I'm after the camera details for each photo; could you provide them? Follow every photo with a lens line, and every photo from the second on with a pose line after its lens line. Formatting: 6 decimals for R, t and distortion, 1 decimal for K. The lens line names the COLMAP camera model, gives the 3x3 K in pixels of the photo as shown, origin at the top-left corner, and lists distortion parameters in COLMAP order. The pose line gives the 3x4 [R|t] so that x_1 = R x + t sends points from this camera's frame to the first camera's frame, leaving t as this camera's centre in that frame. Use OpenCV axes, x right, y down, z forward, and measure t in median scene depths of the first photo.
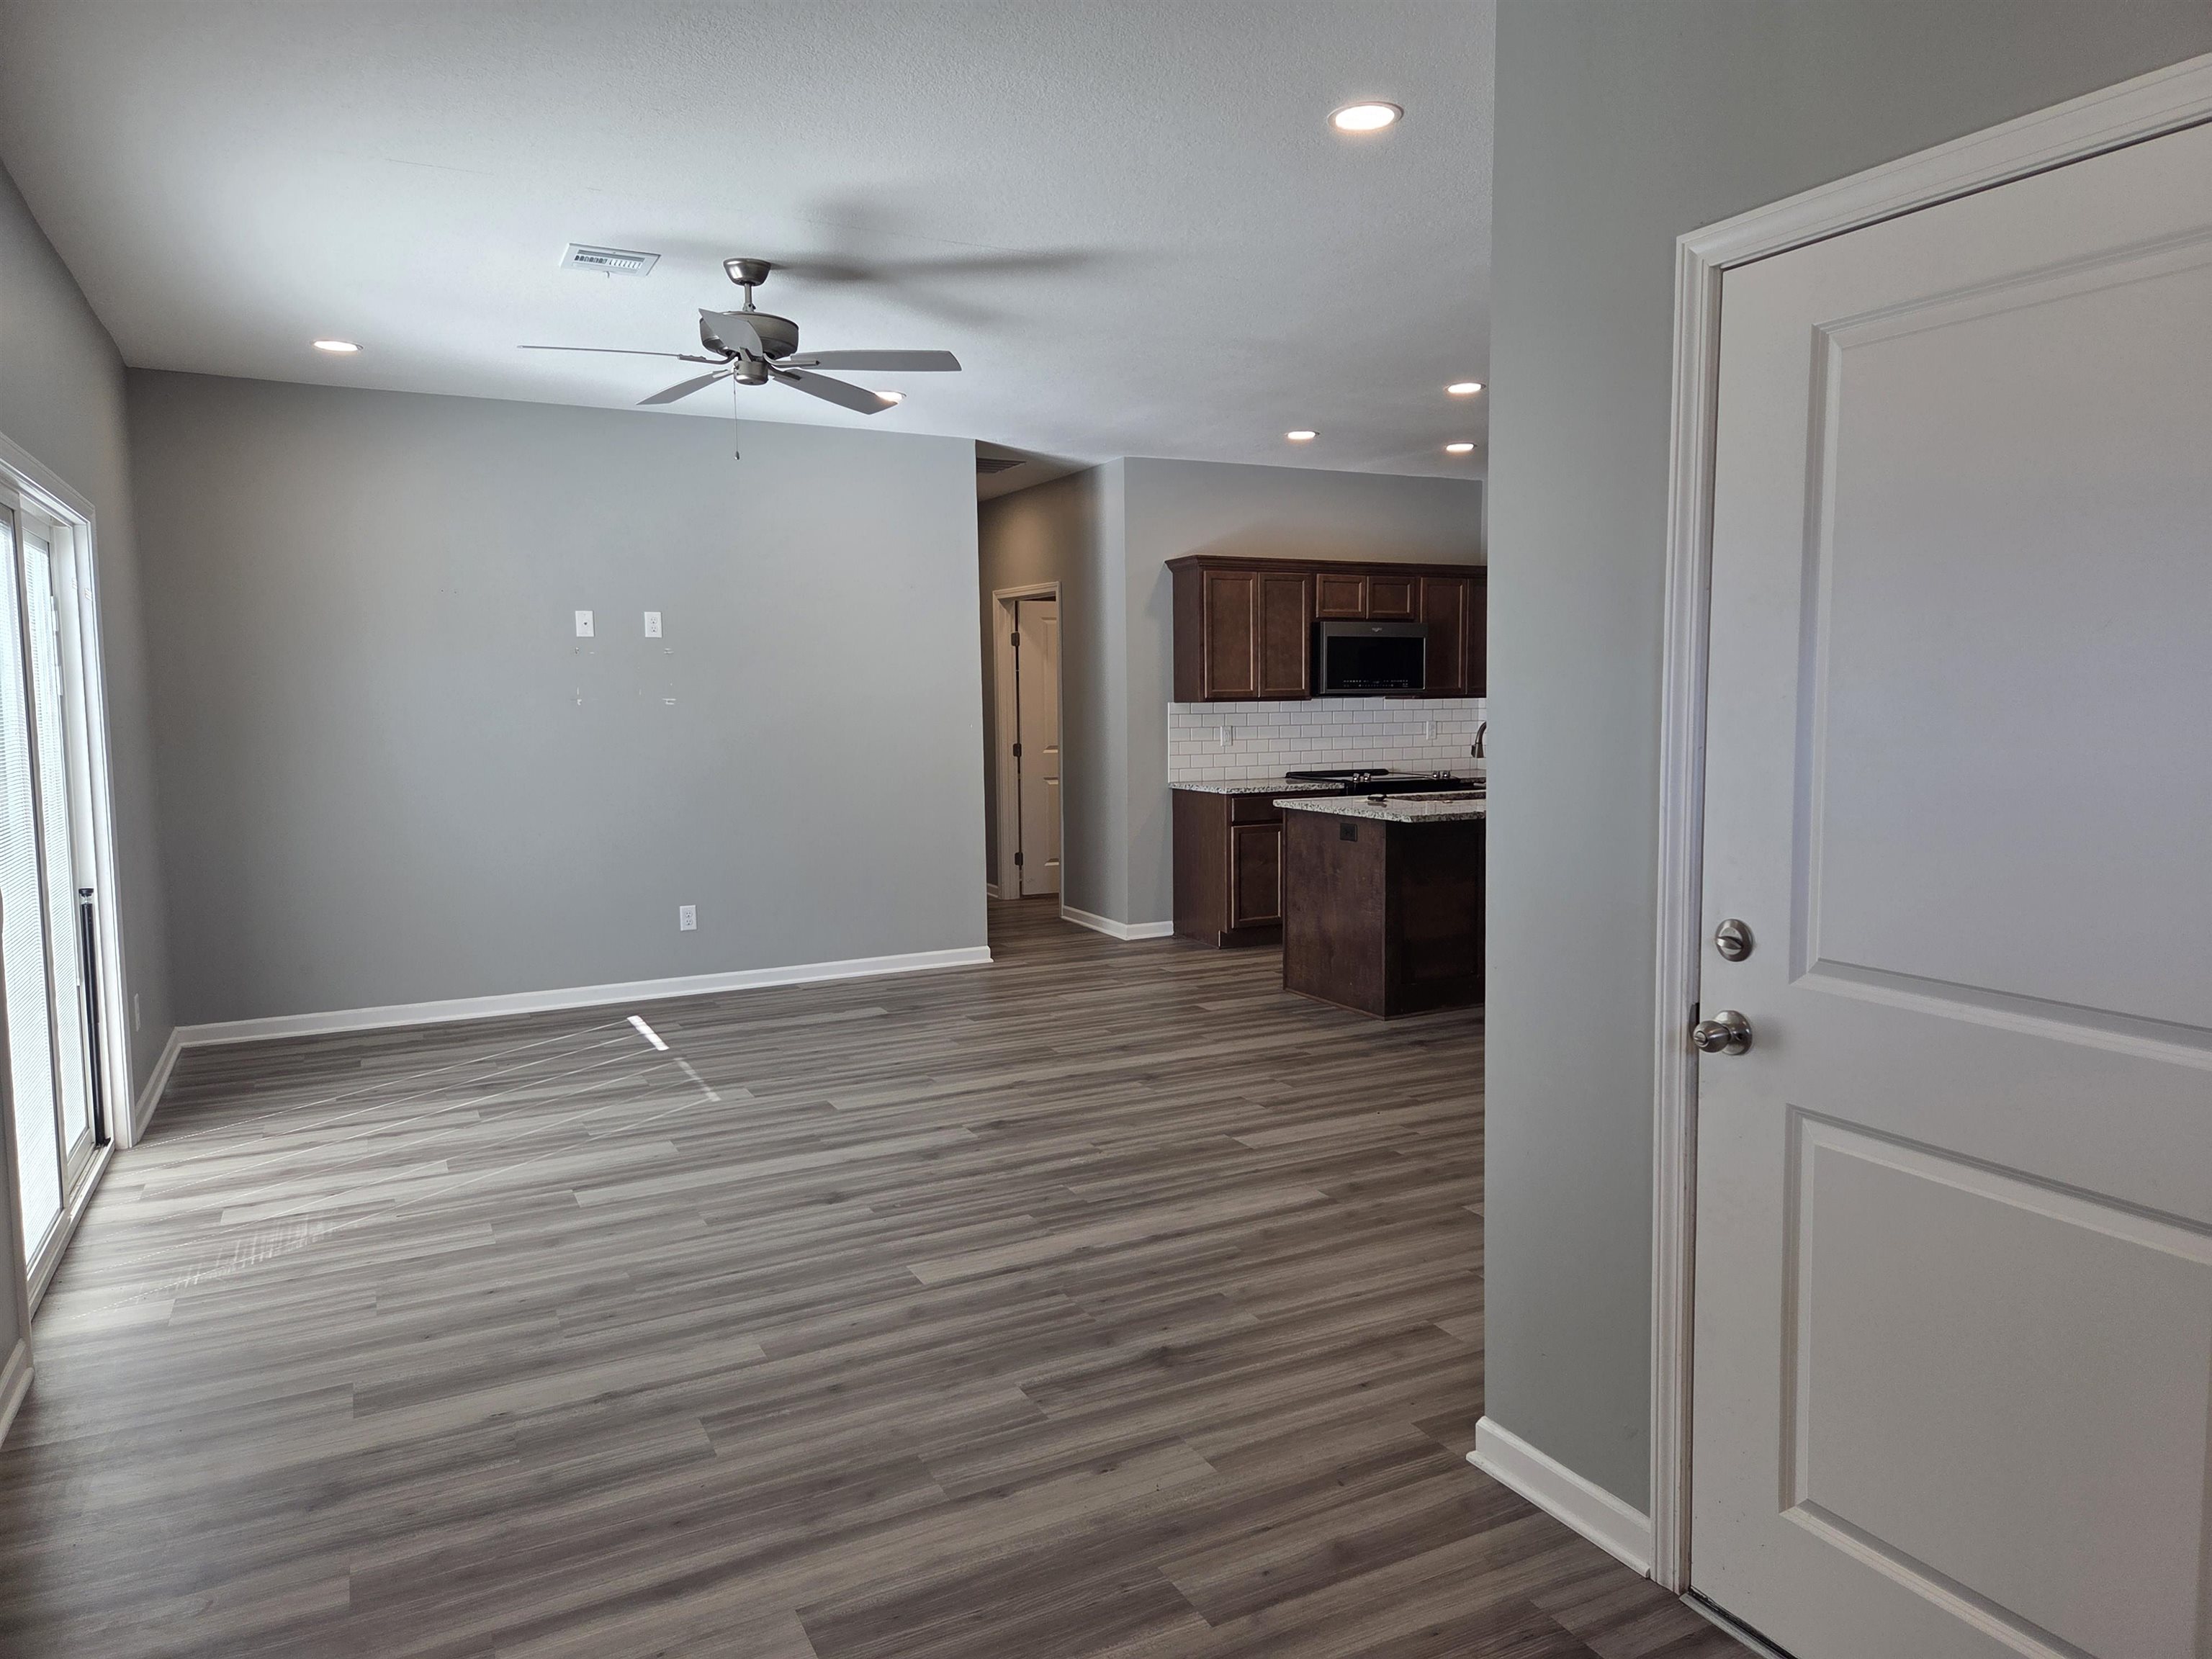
lens RADIAL K [[1476.8, 0, 1128.3], [0, 1476.8, 830.3], [0, 0, 1]] dist [0.072929, -0.052222]
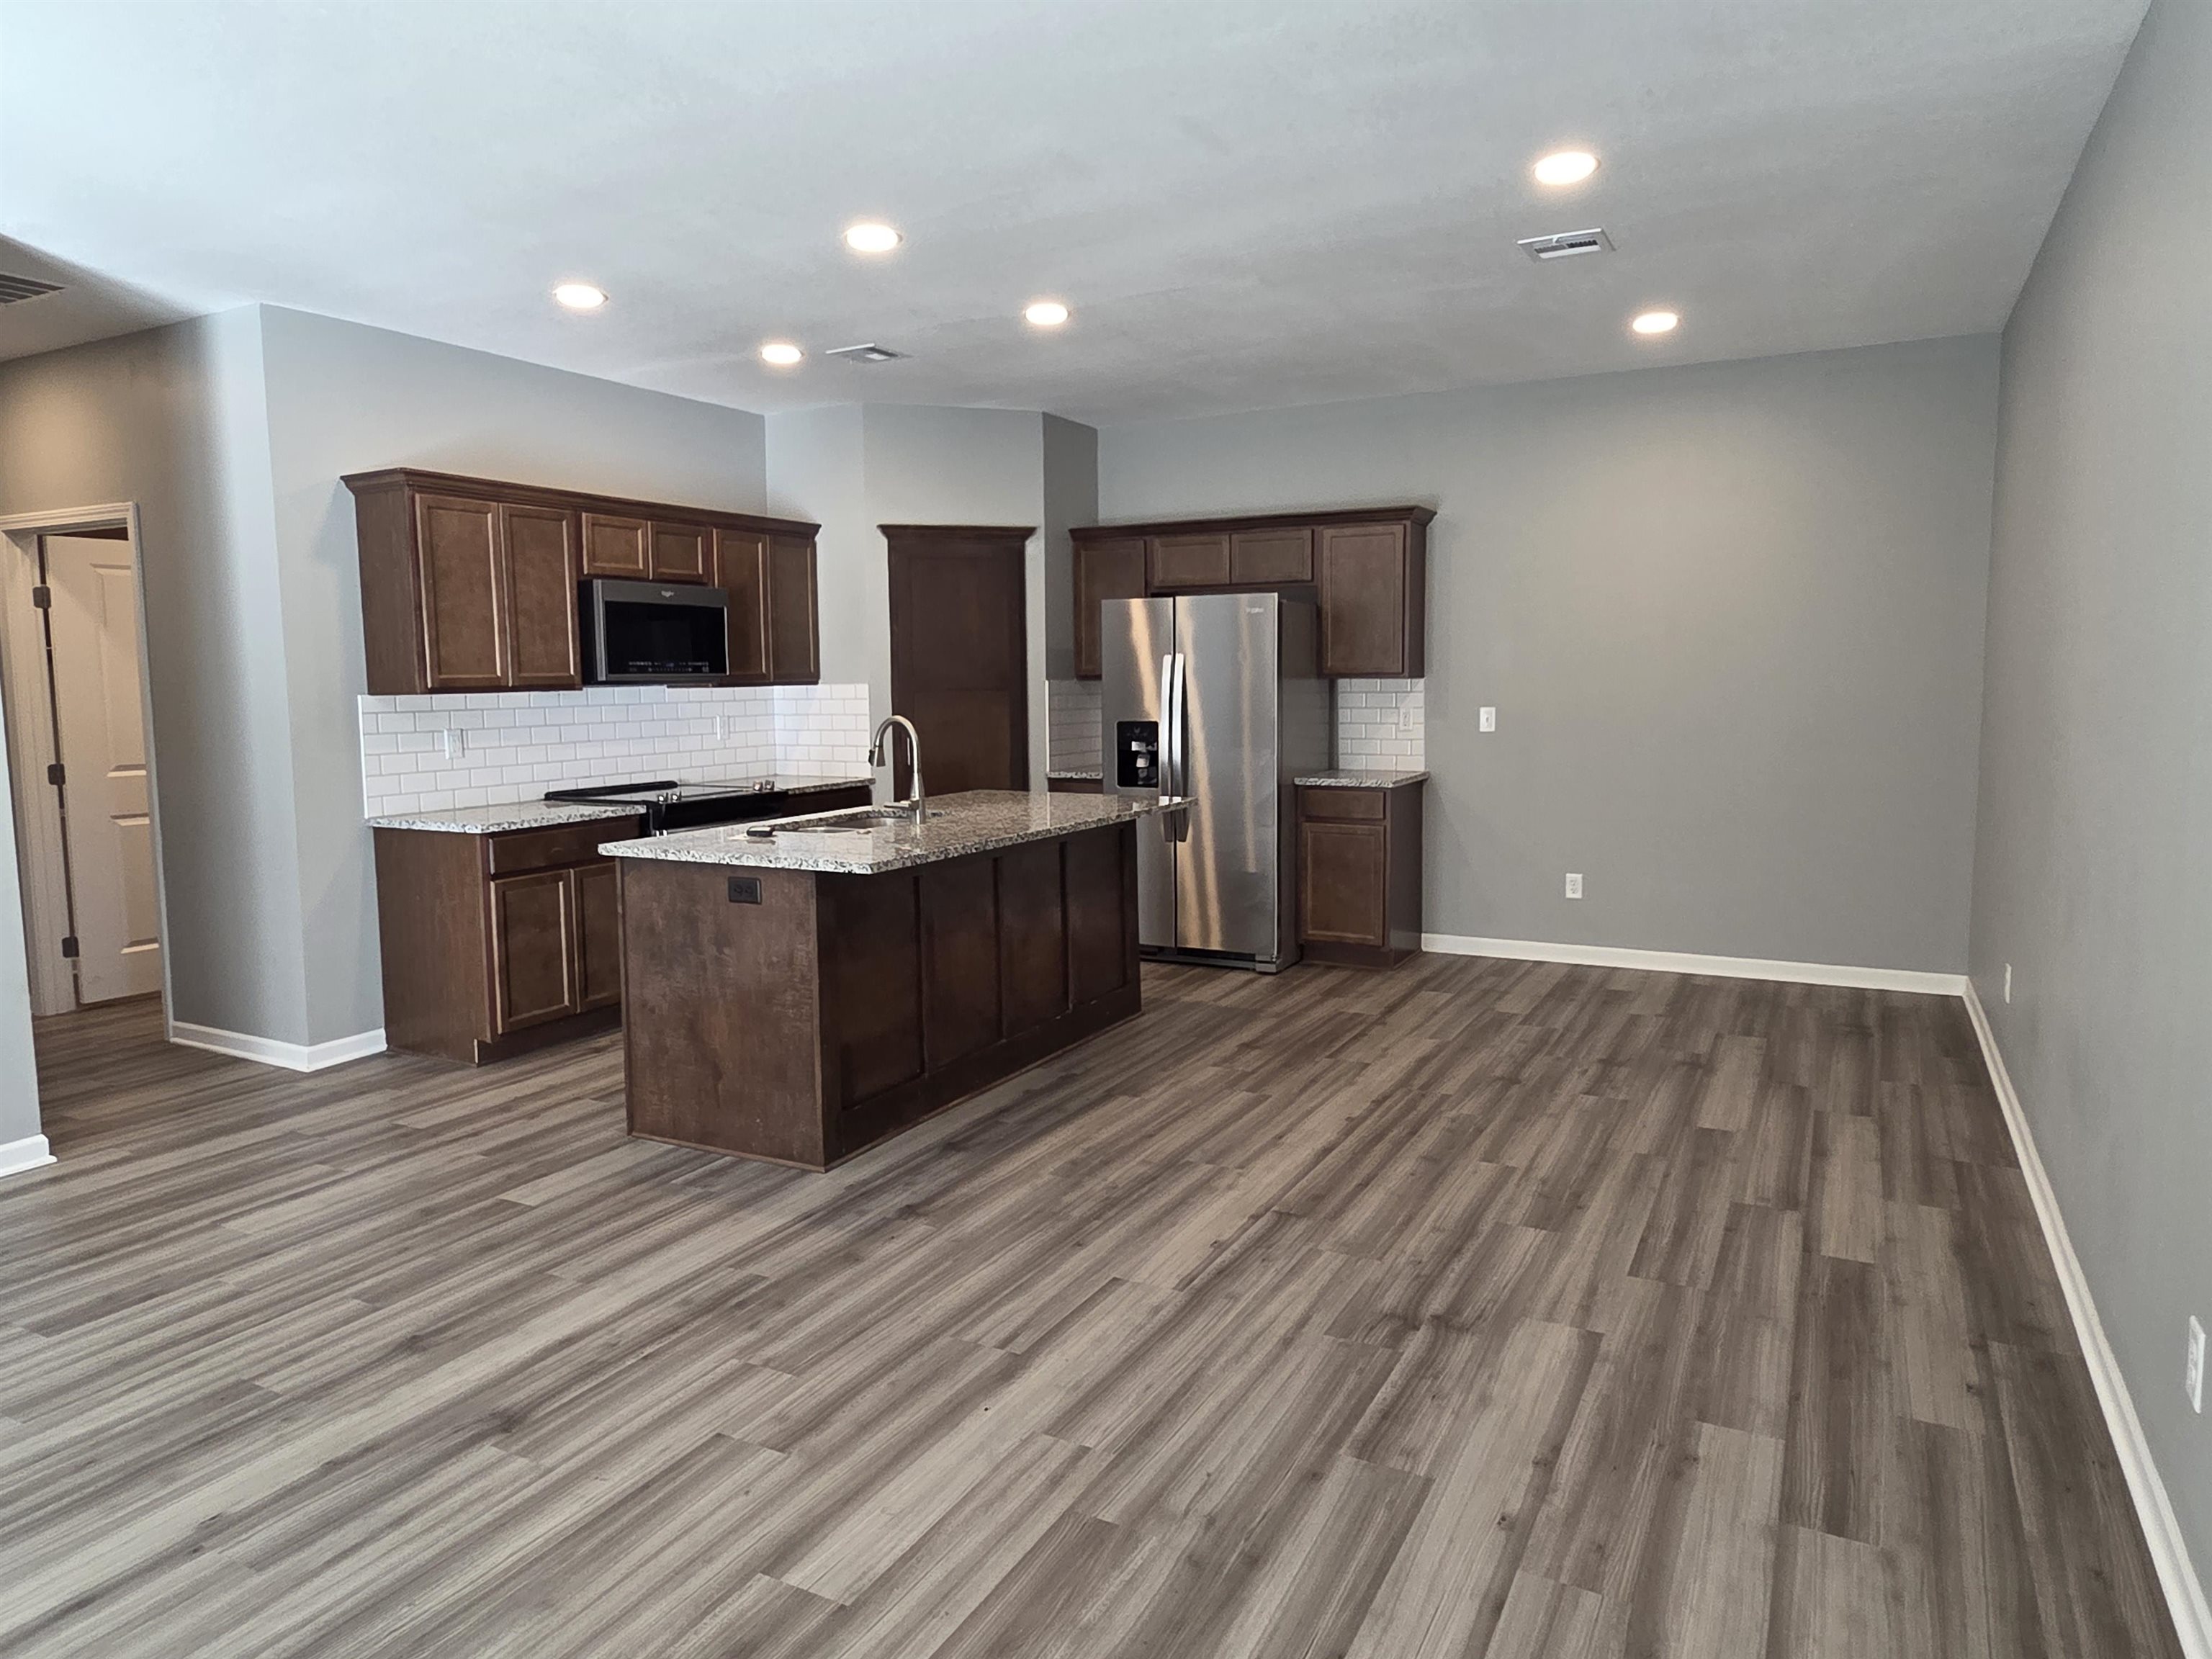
lens RADIAL K [[1398.6, 0, 1100.2], [0, 1398.6, 801.9], [0, 0, 1]] dist [0.008455, -0.006697]
pose [[0.827645, -0.053536, 0.558693, -0.081734], [0.058053, 0.998267, 0.009658, -0.044317], [-0.558242, 0.024440, 0.829318, 0.511896]]
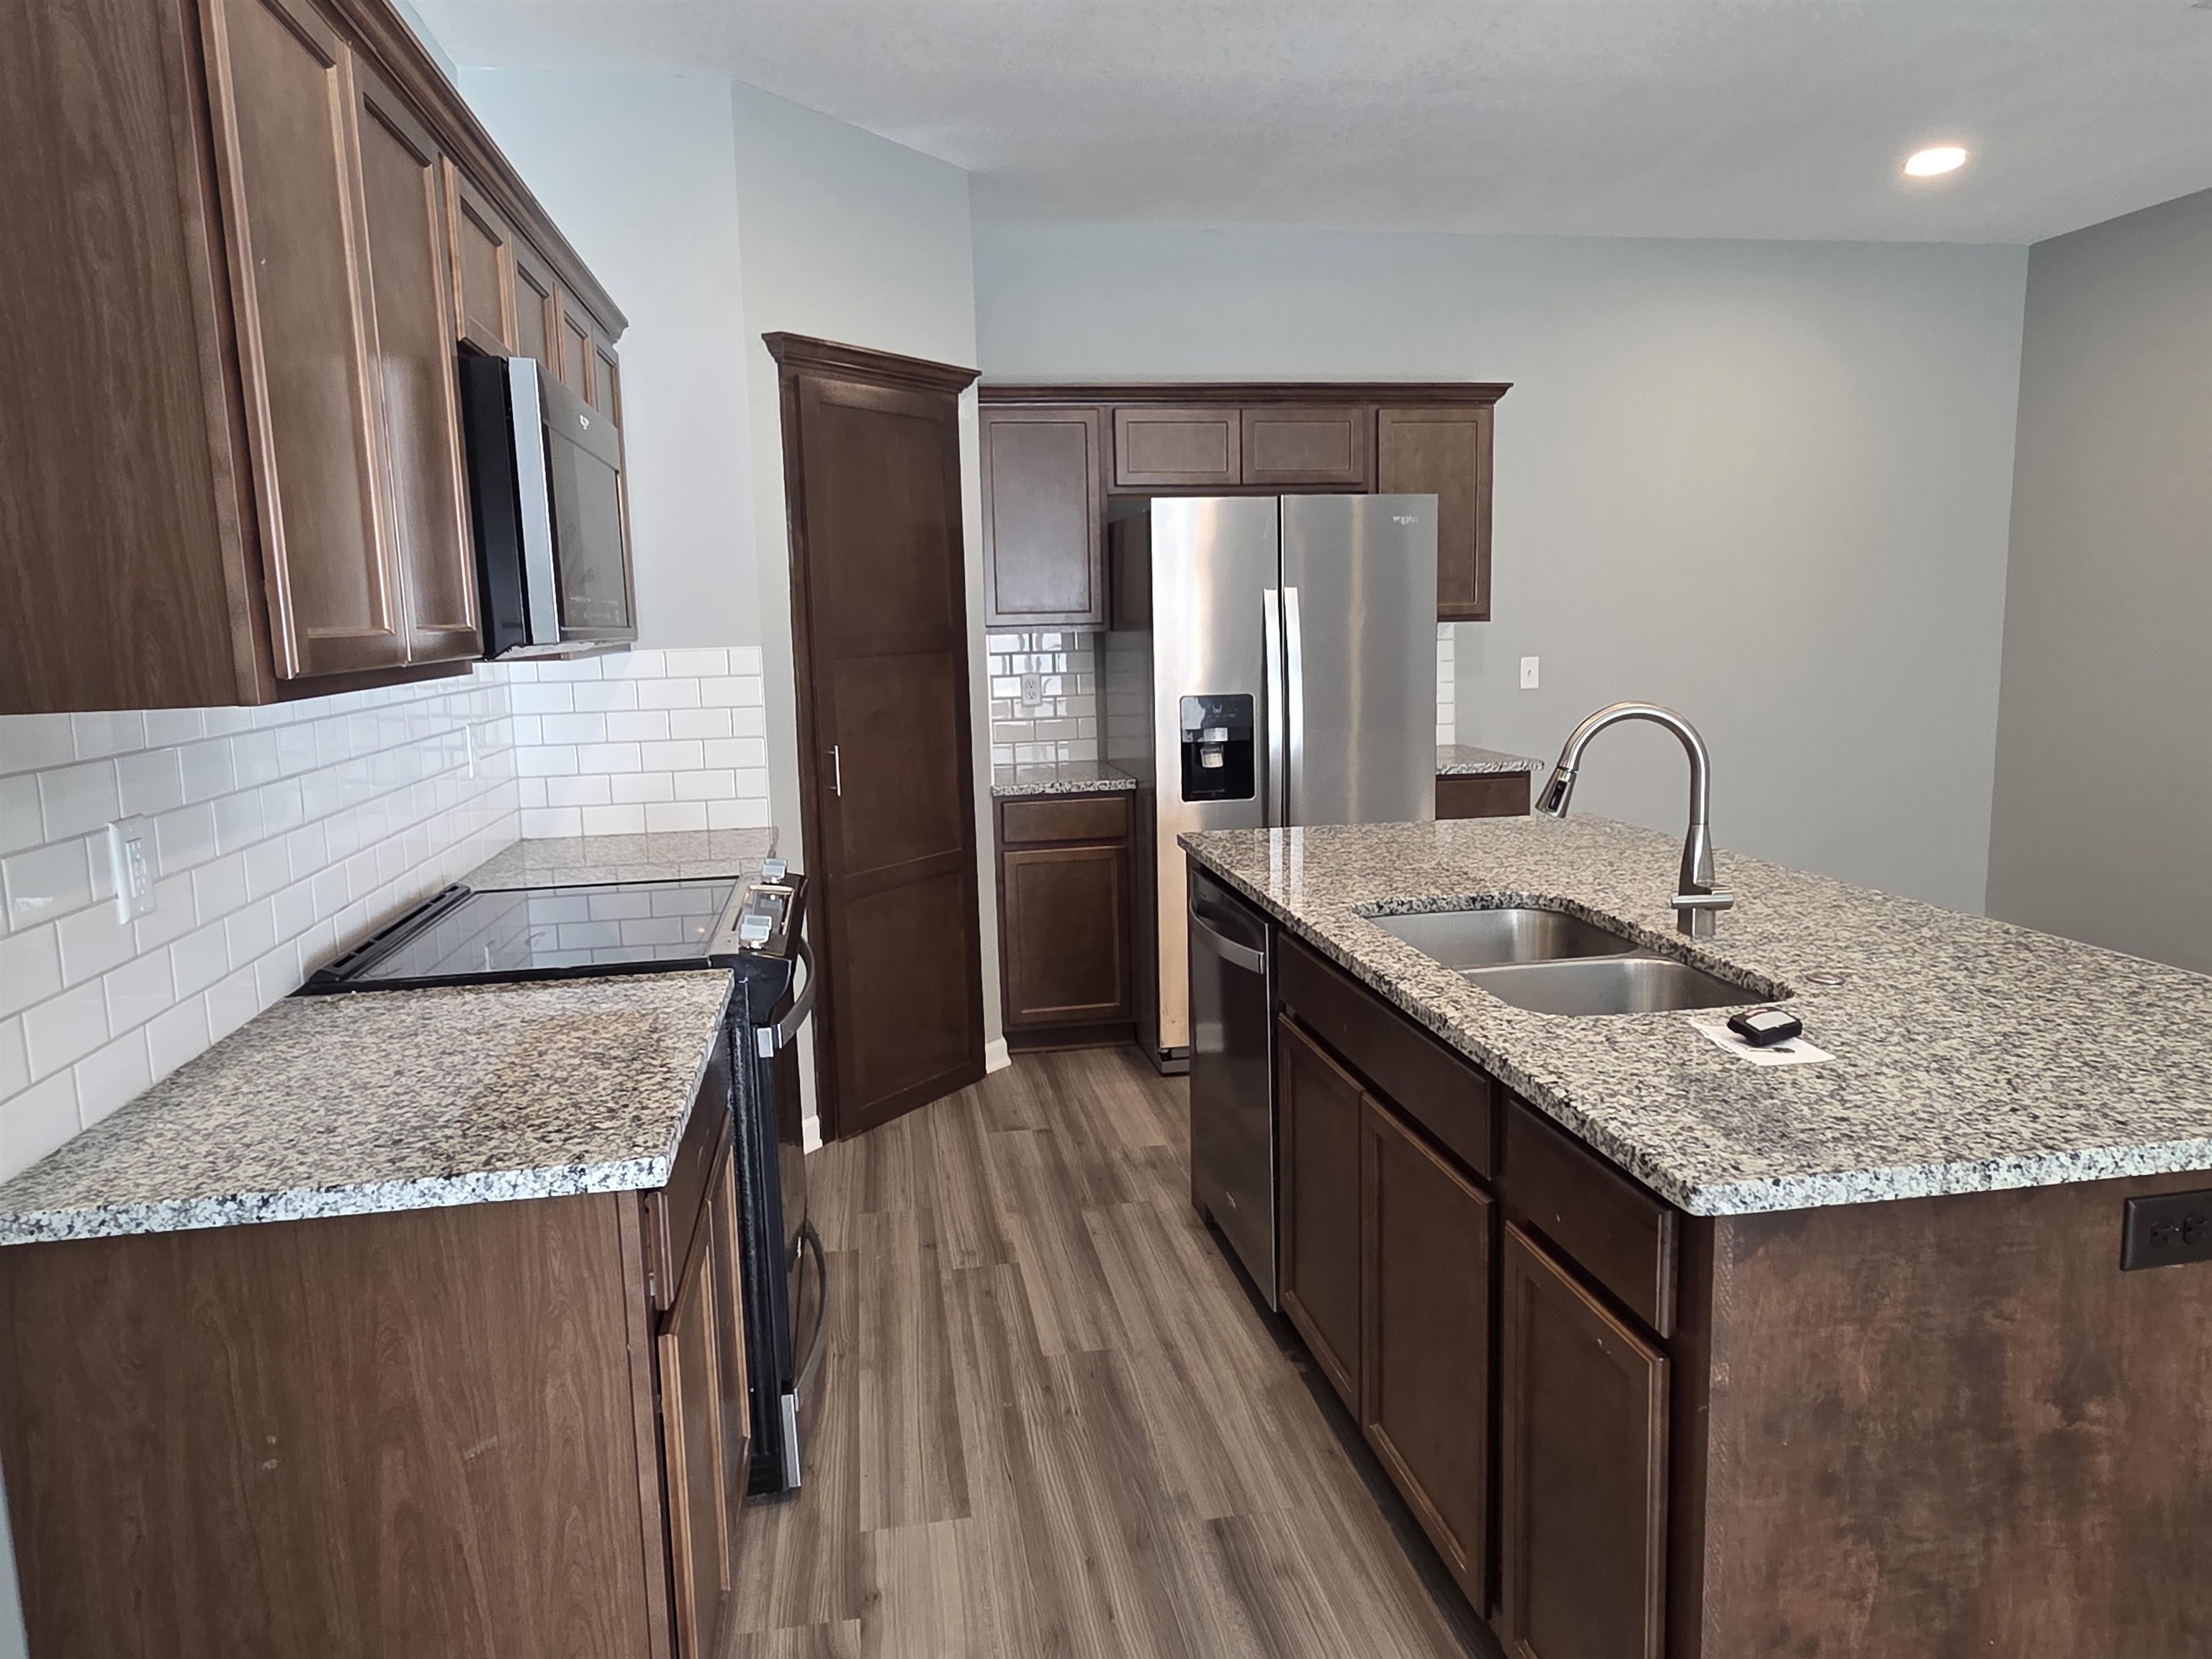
lens RADIAL K [[1398.6, 0, 1098.5], [0, 1398.6, 805.0], [0, 0, 1]] dist [0.008455, -0.006697]
pose [[0.309246, -0.129837, 0.942077, -0.119451], [0.113120, 0.988625, 0.099119, -0.130090], [-0.944230, 0.075915, 0.320416, 1.382156]]
